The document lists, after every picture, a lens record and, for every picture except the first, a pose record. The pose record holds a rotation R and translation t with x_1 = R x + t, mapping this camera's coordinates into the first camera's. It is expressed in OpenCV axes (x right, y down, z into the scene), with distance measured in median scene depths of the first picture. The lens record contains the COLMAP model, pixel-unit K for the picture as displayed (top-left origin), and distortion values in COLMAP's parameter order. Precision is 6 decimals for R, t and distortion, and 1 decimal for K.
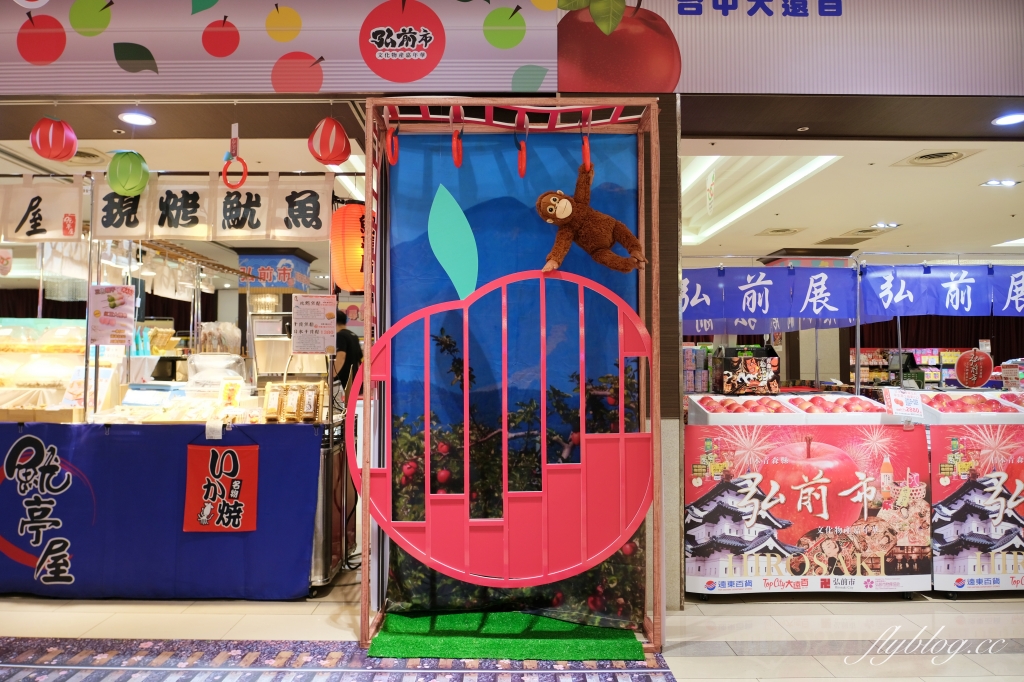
lens RADIAL K [[729.4, 0, 512.0], [0, 729.4, 341.0], [0, 0, 1]] dist [-0.019088, -0.000013]
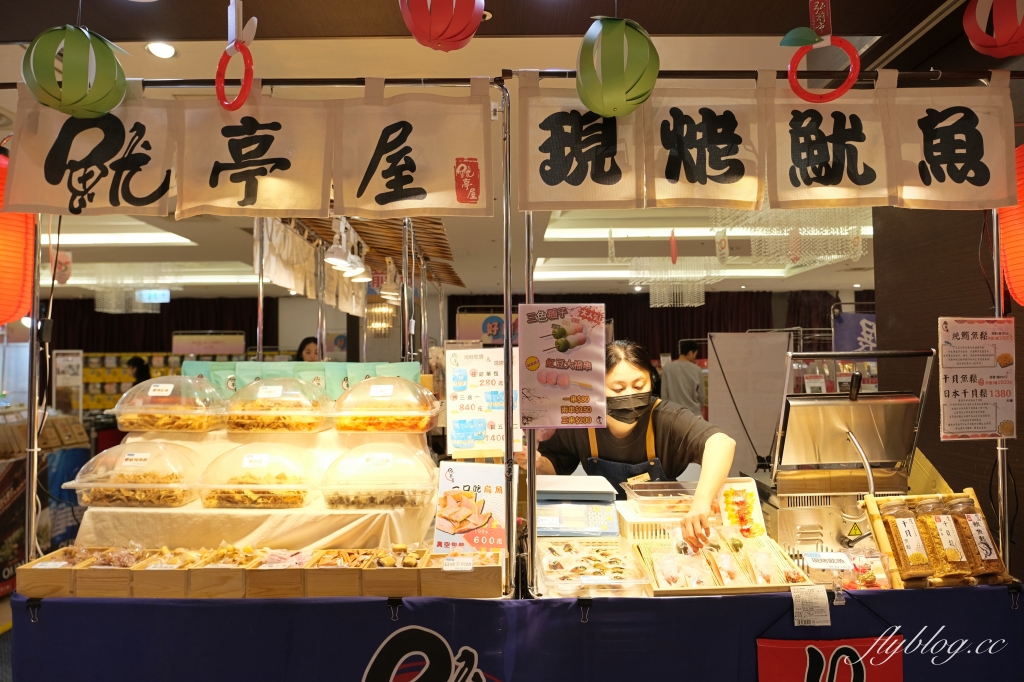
lens RADIAL K [[729.4, 0, 512.0], [0, 729.4, 341.0], [0, 0, 1]] dist [-0.019088, -0.000013]
pose [[0.999764, -0.015022, 0.015700, -0.593795], [0.015044, 0.999886, -0.001282, -0.052096], [-0.015679, 0.001518, 0.999876, 0.513840]]
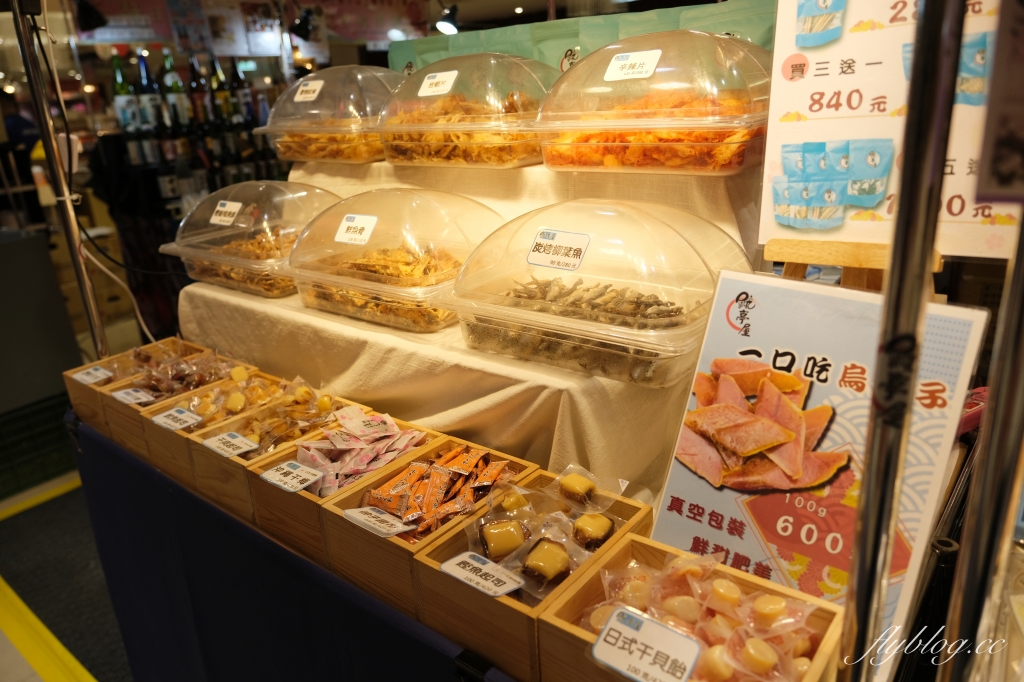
lens RADIAL K [[696.1, 0, 512.0], [0, 696.1, 341.0], [0, 0, 1]] dist [-0.034593, -0.002029]
pose [[0.789699, 0.151803, -0.594417, -0.574148], [0.088095, 0.930803, 0.354747, -0.013529], [0.607137, -0.332508, 0.721681, 0.895351]]
